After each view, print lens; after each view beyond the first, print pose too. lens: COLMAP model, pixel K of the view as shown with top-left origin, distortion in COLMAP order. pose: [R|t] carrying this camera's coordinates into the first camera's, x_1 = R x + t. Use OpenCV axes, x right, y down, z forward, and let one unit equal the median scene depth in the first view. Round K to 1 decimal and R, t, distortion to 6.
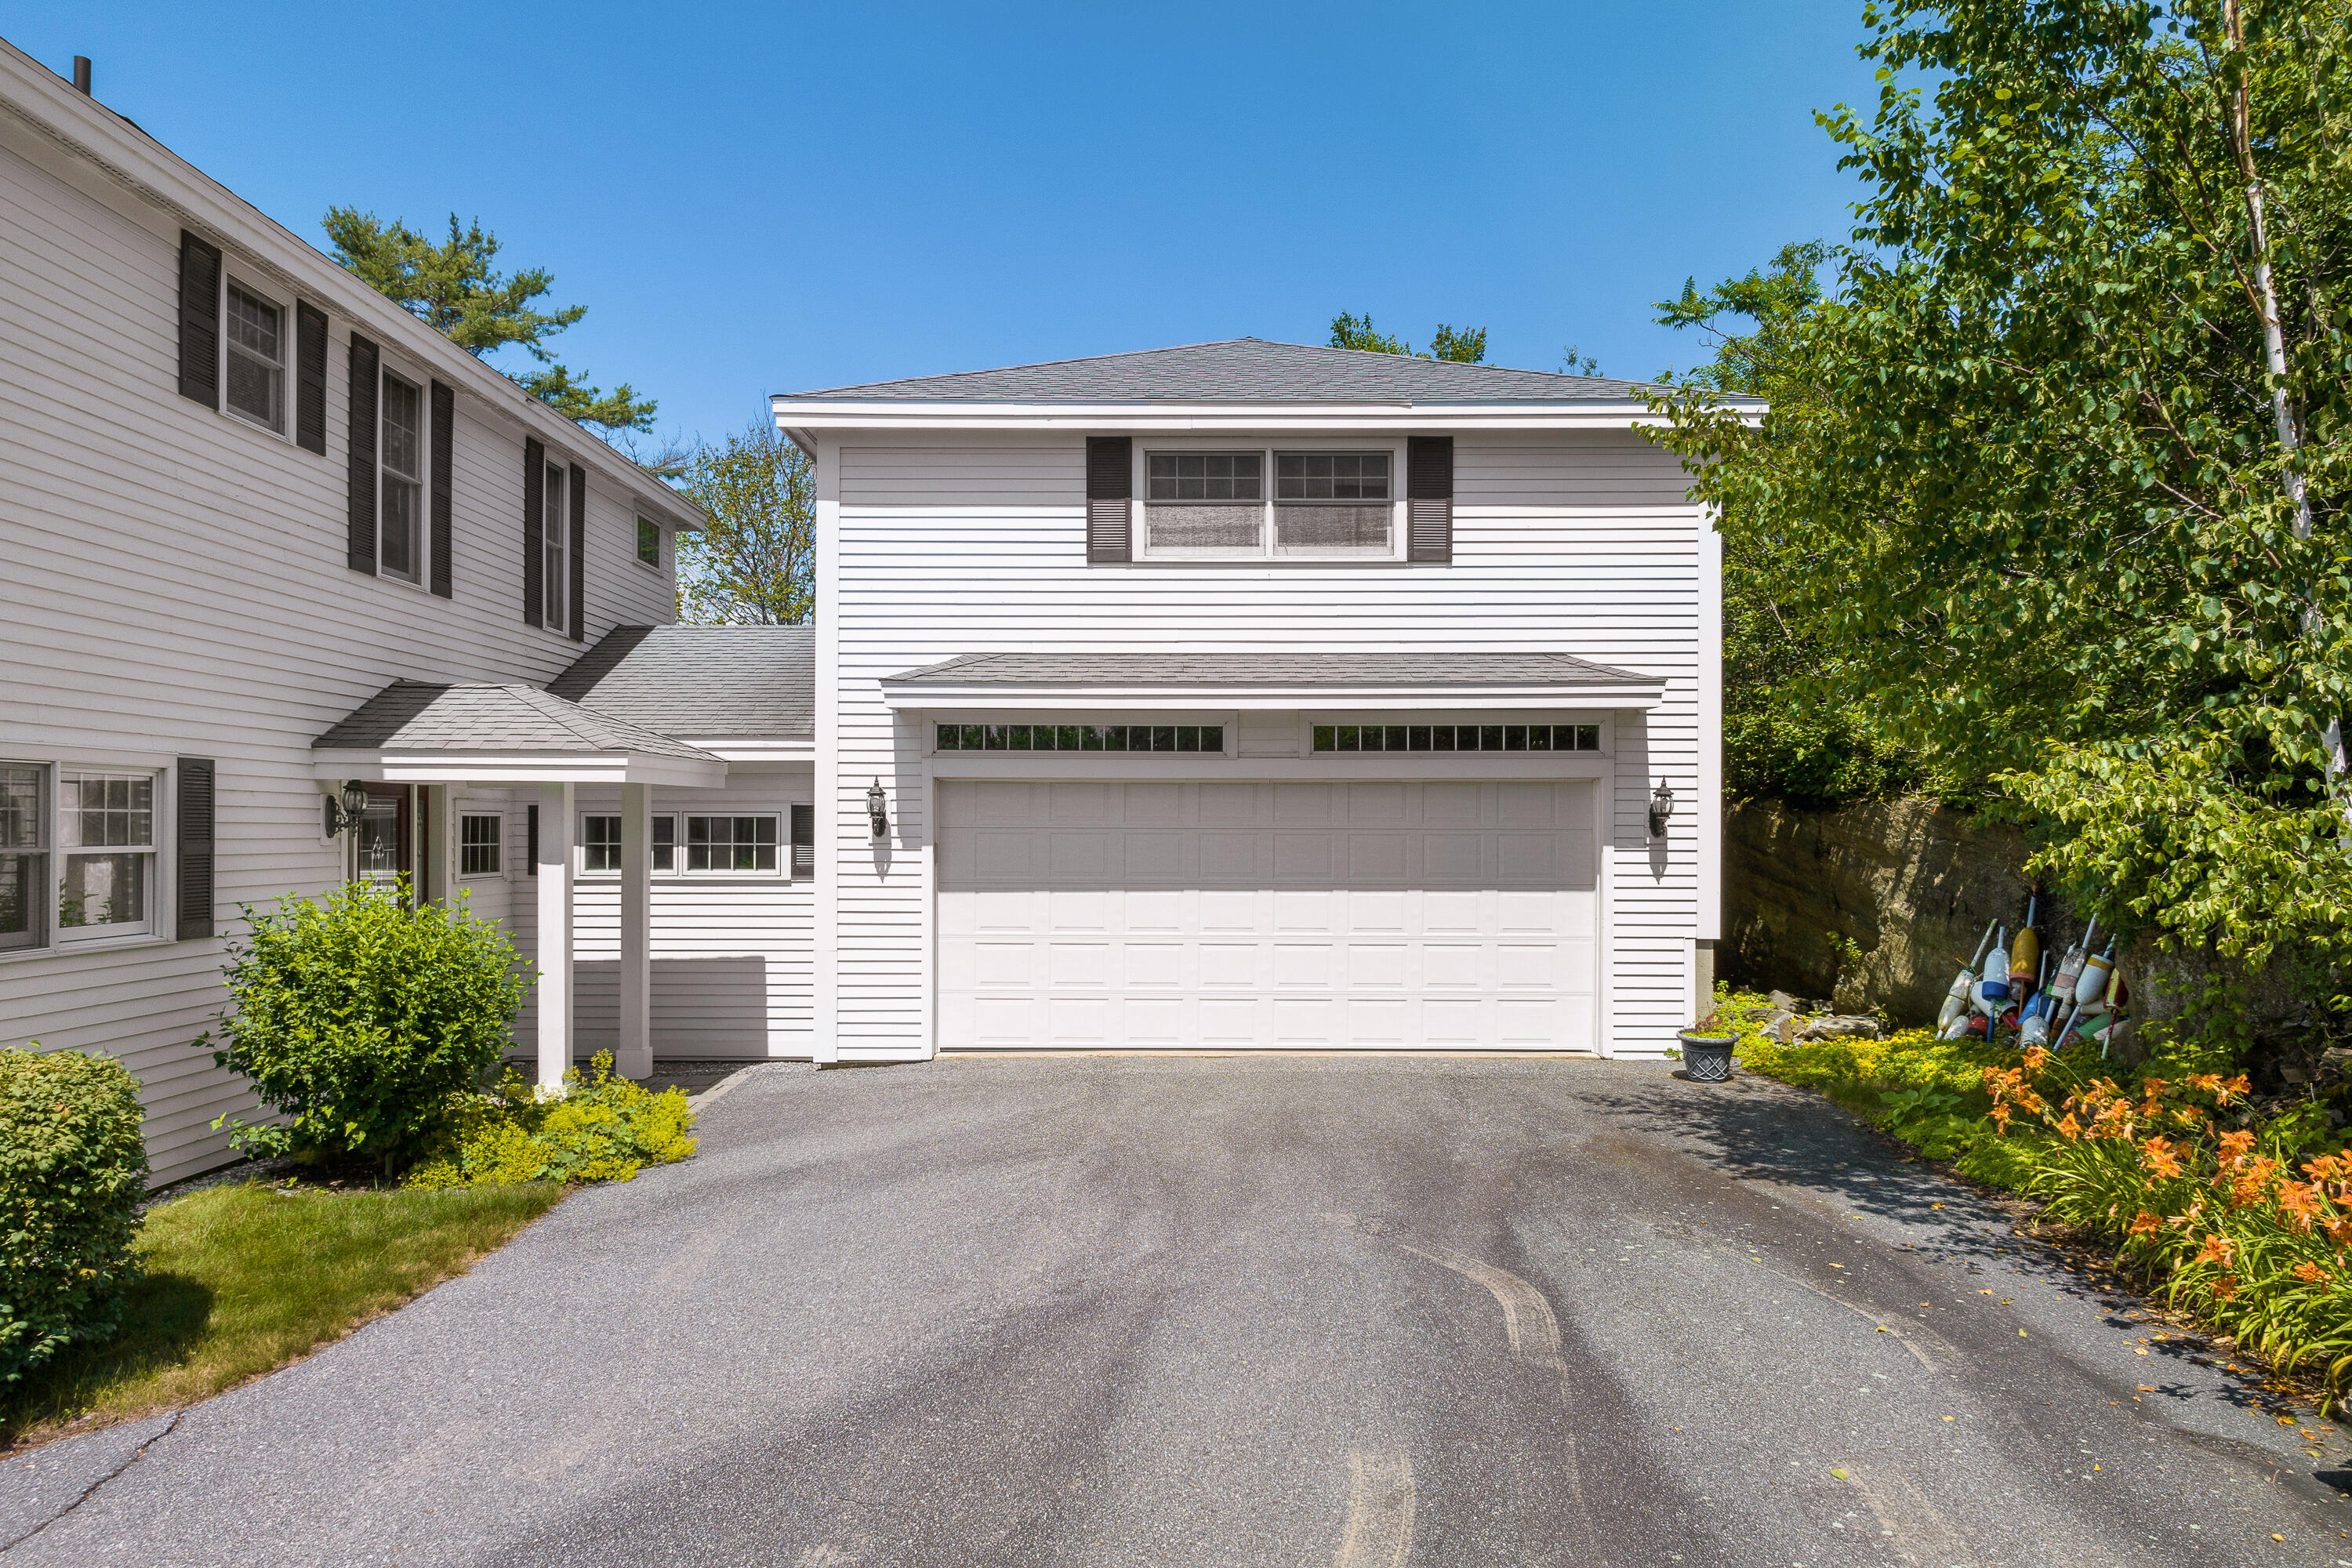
lens RADIAL K [[1642.2, 0, 1185.2], [0, 1642.2, 822.2], [0, 0, 1]] dist [-0.007439, 0.009730]
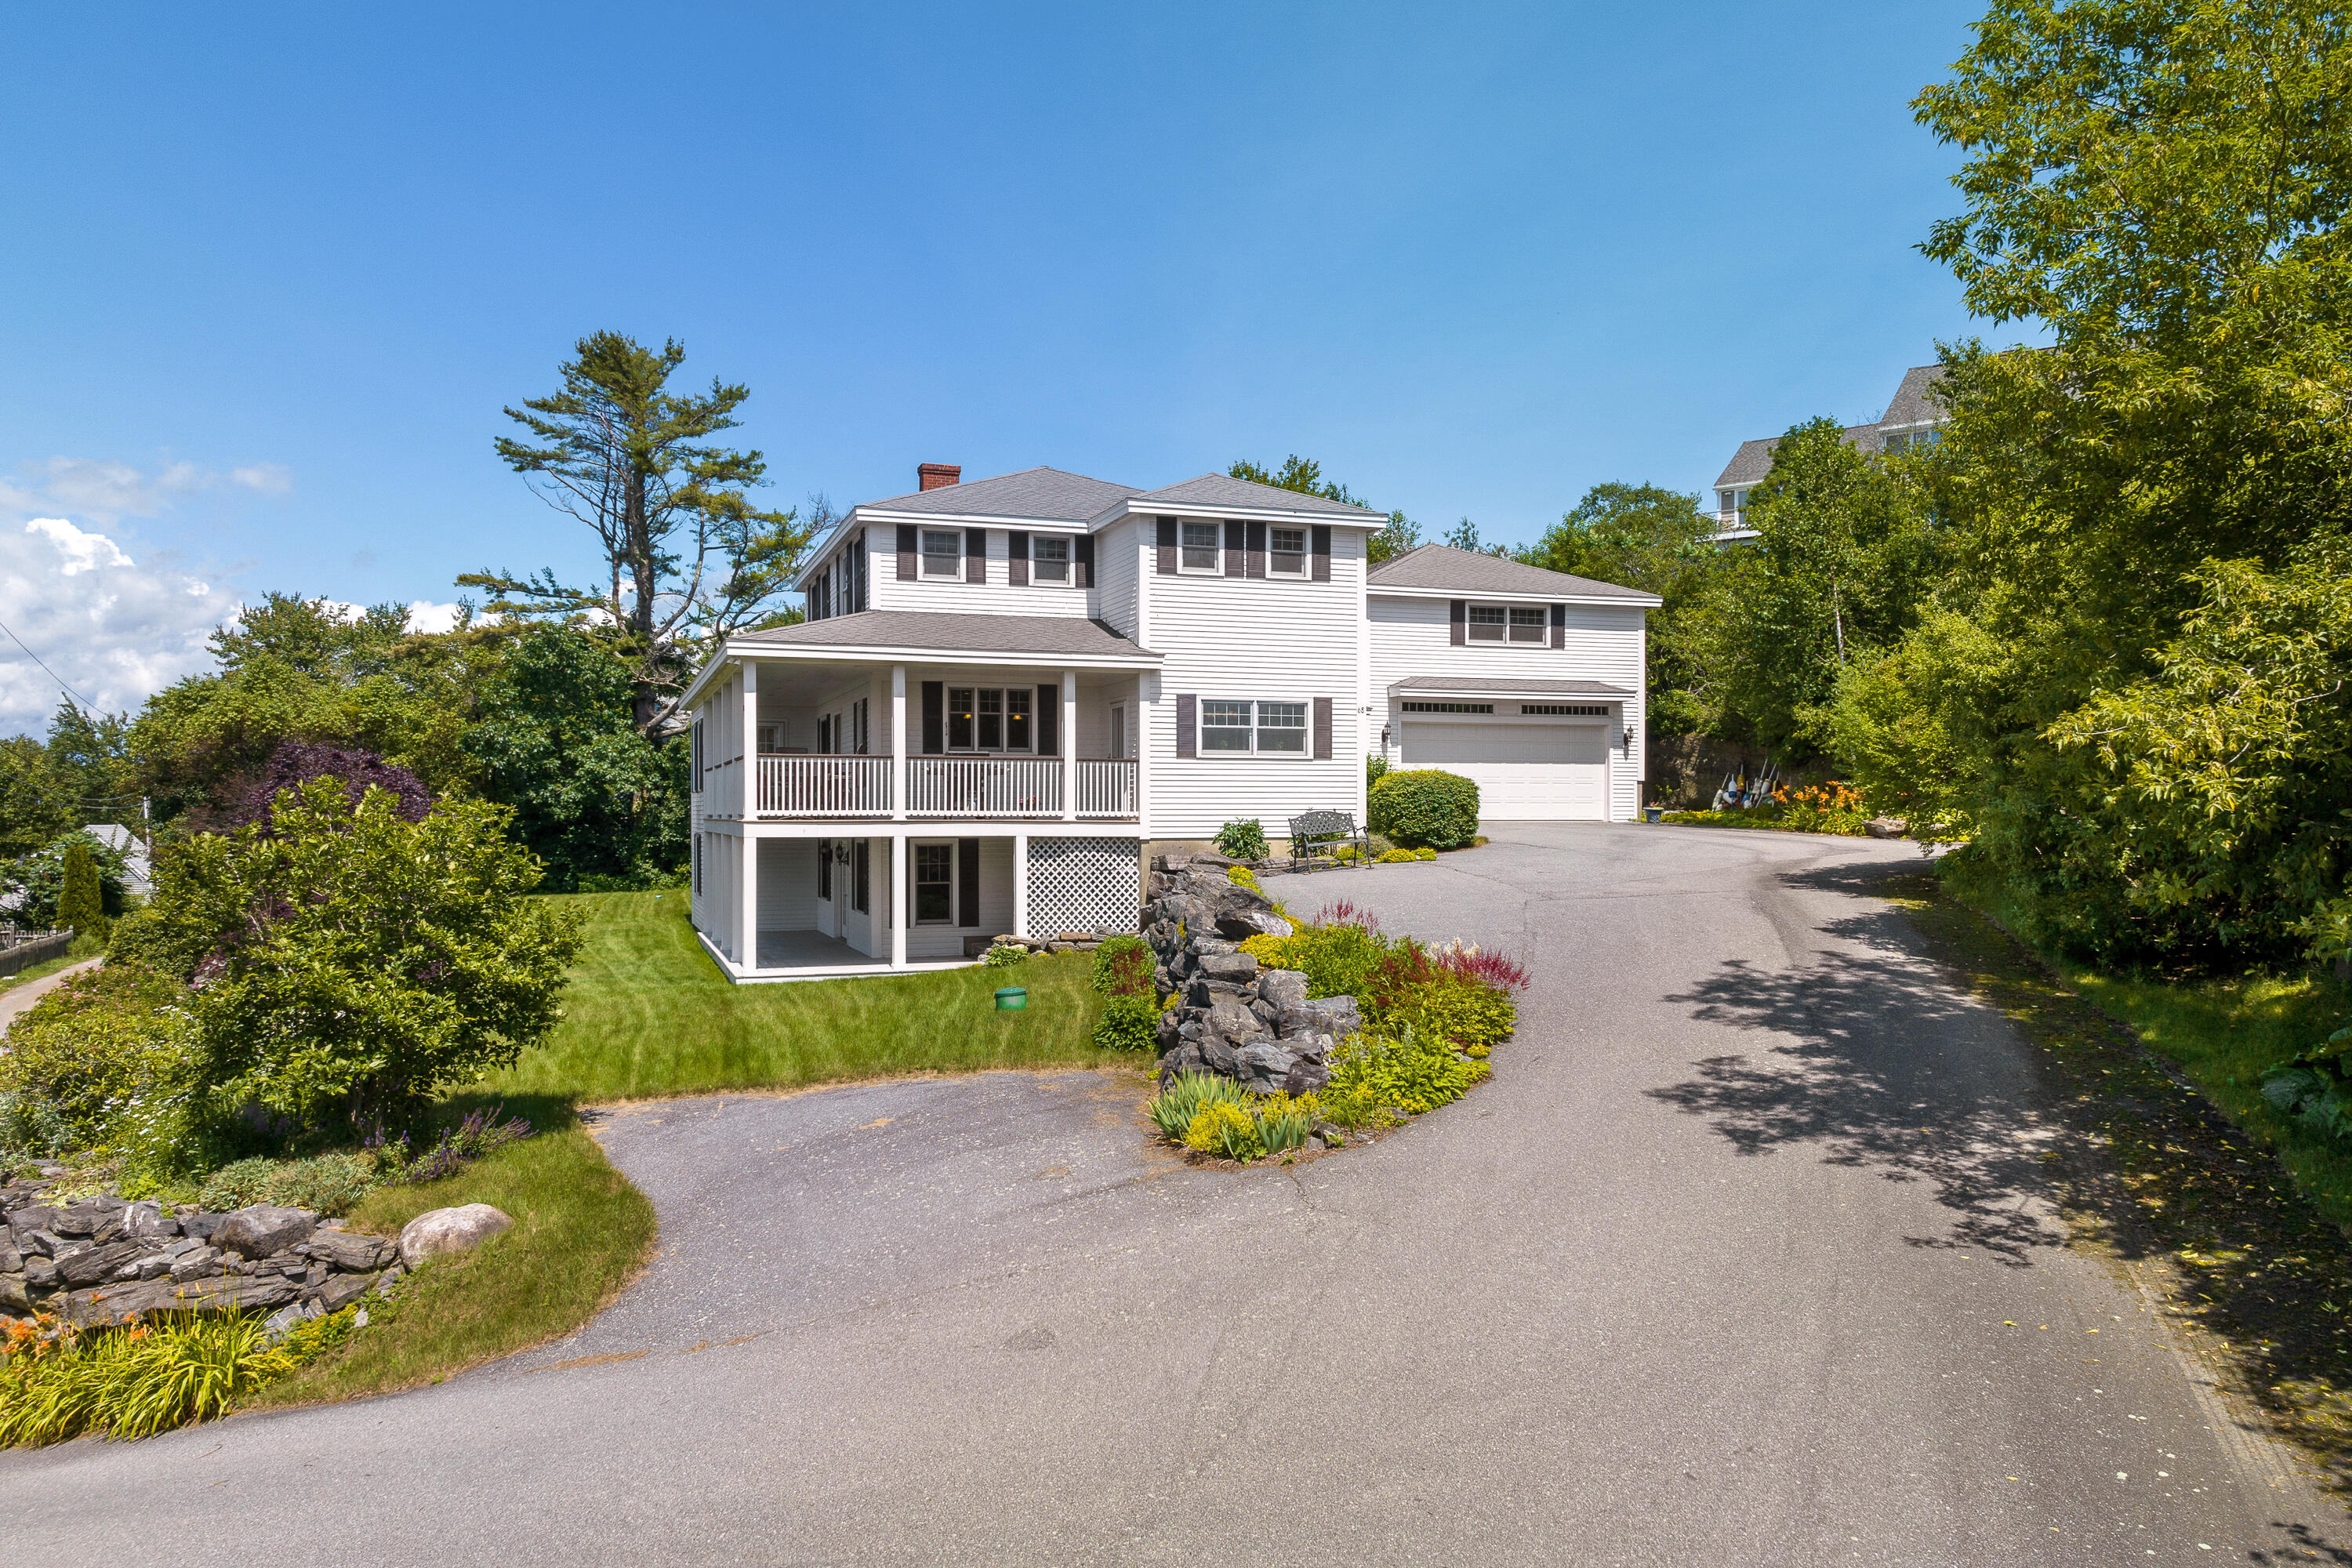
lens RADIAL K [[1642.2, 0, 1179.8], [0, 1642.2, 790.9], [0, 0, 1]] dist [-0.007439, 0.009730]
pose [[0.946701, -0.000537, 0.322113, -1.400092], [0.006287, 0.999839, -0.016810, 0.134662], [-0.322052, 0.017939, 0.946552, -1.496139]]
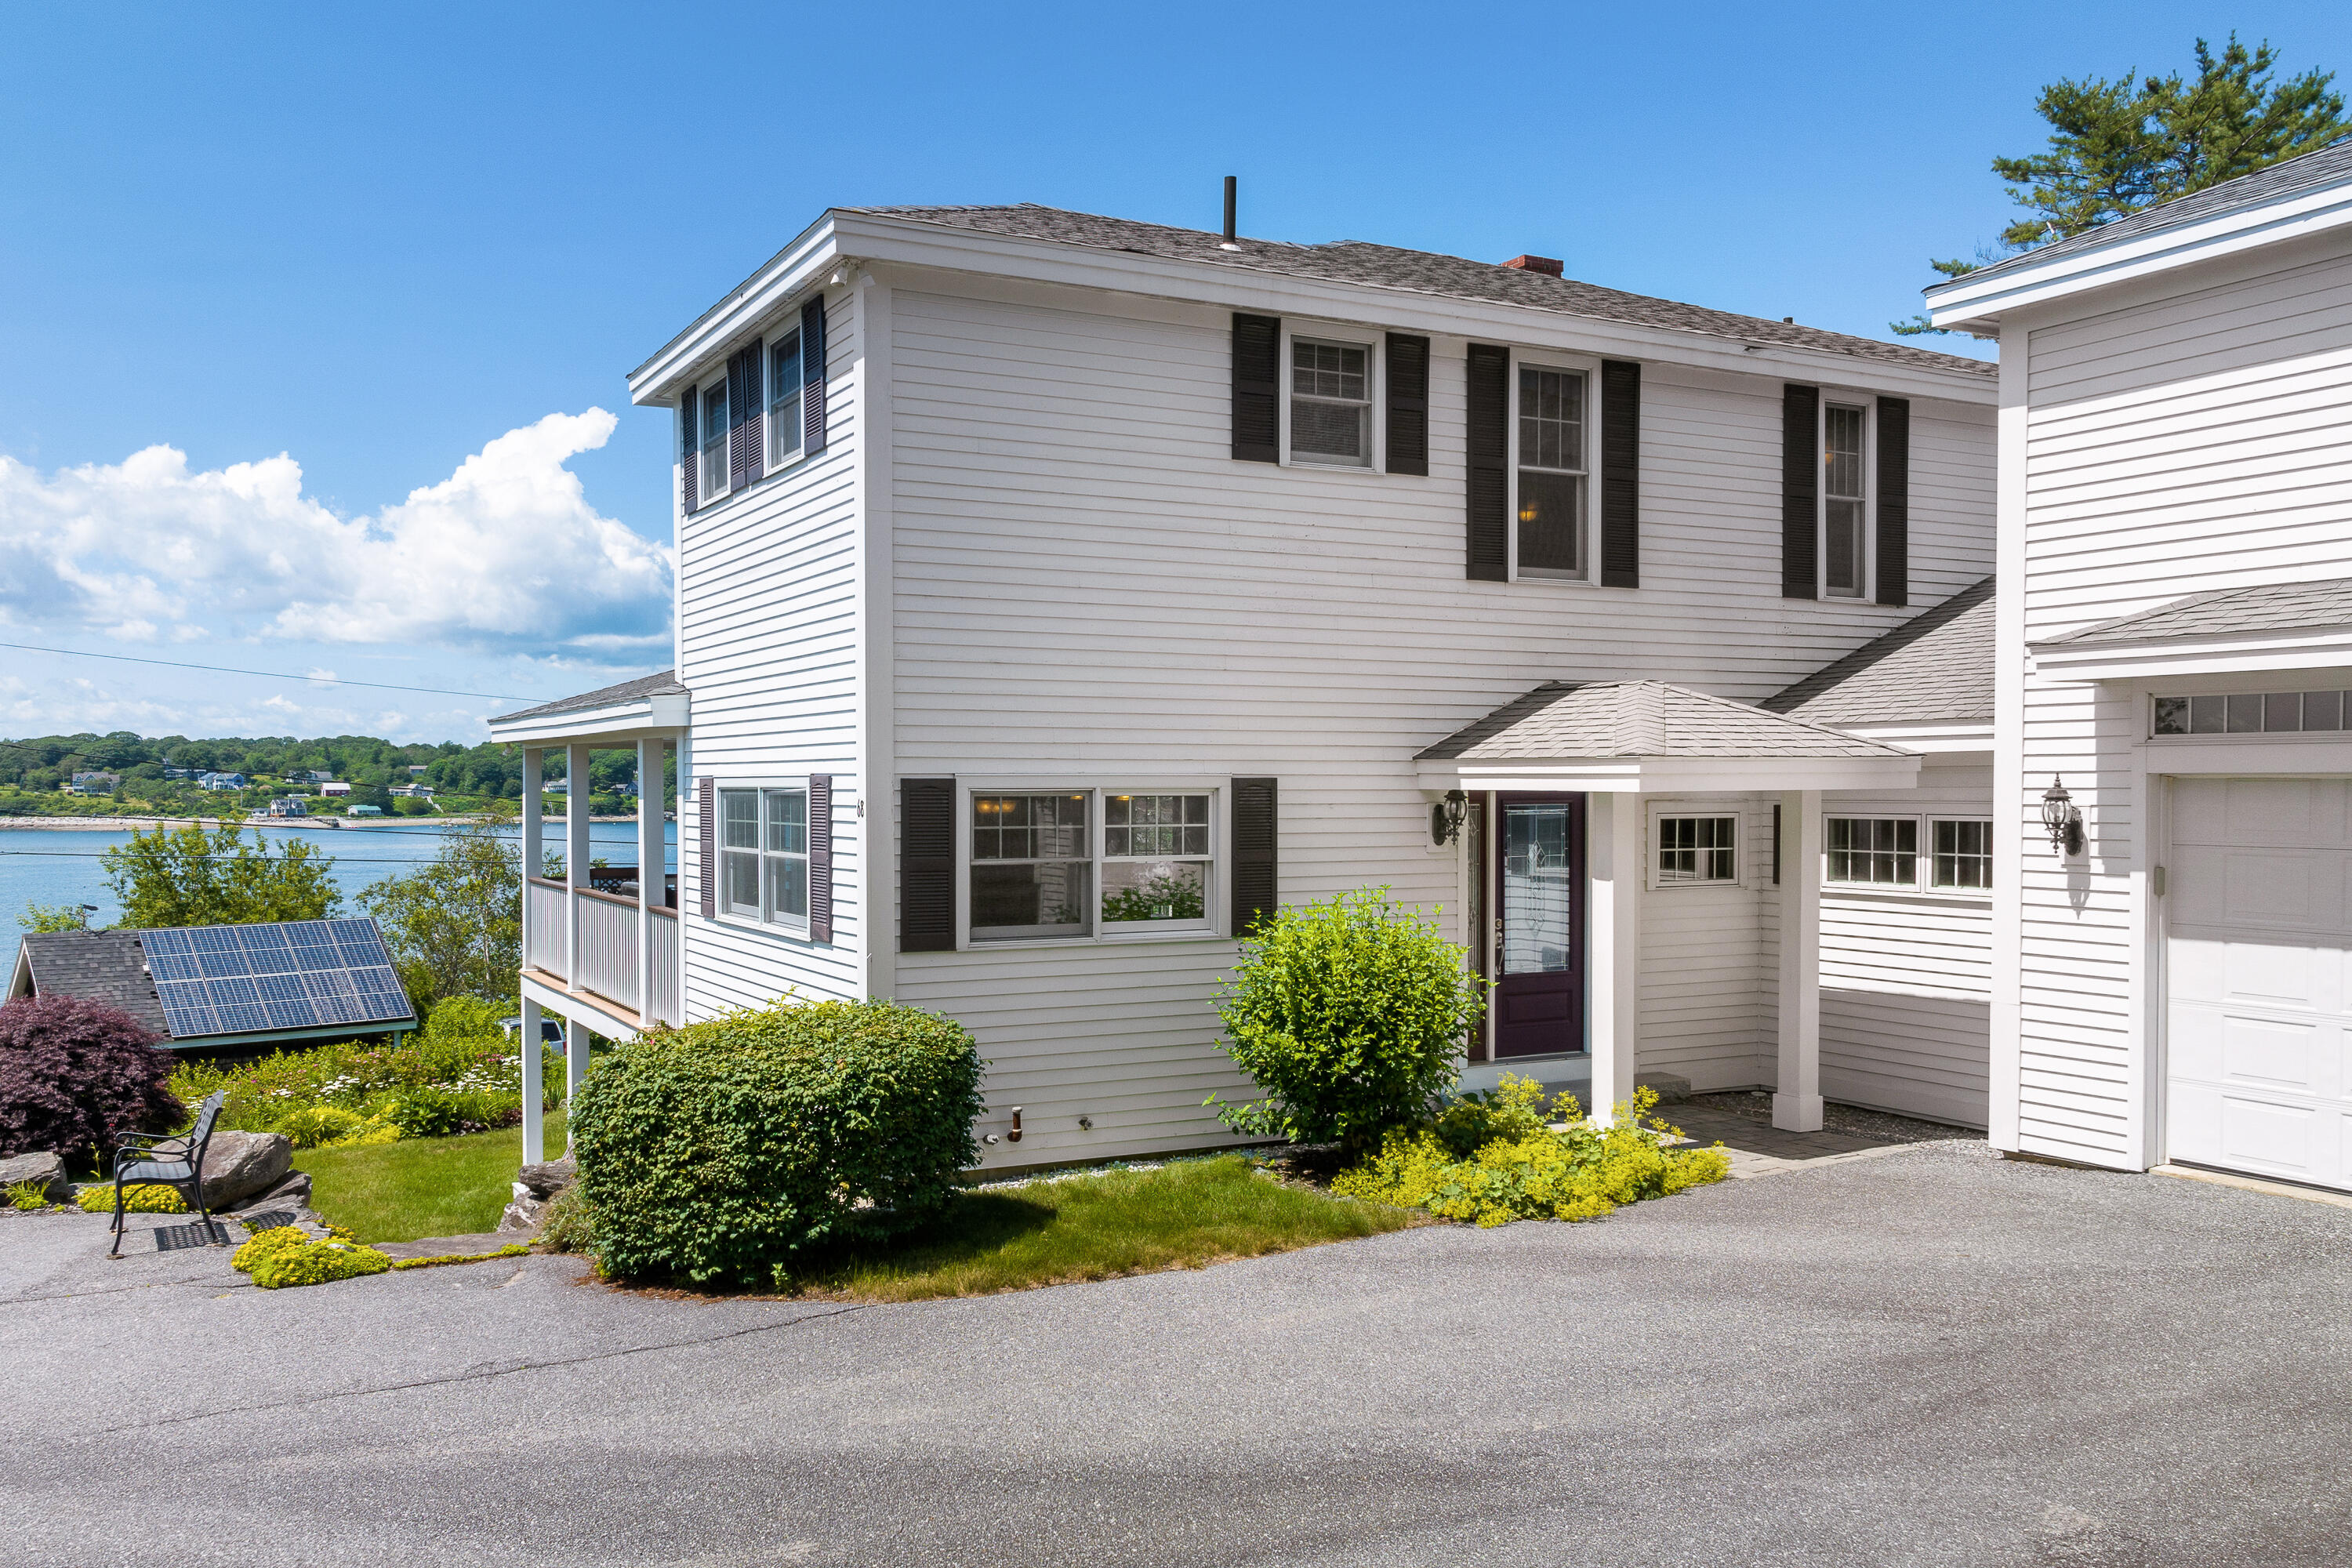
lens RADIAL K [[1870.9, 0, 1051.6], [0, 1870.9, 830.4], [0, 0, 1]] dist [0.000649, 0.000744]
pose [[0.430177, 0.020165, -0.902519, 0.369765], [0.006203, 0.999661, 0.025292, -0.026289], [0.902723, -0.016478, 0.429906, 0.232028]]
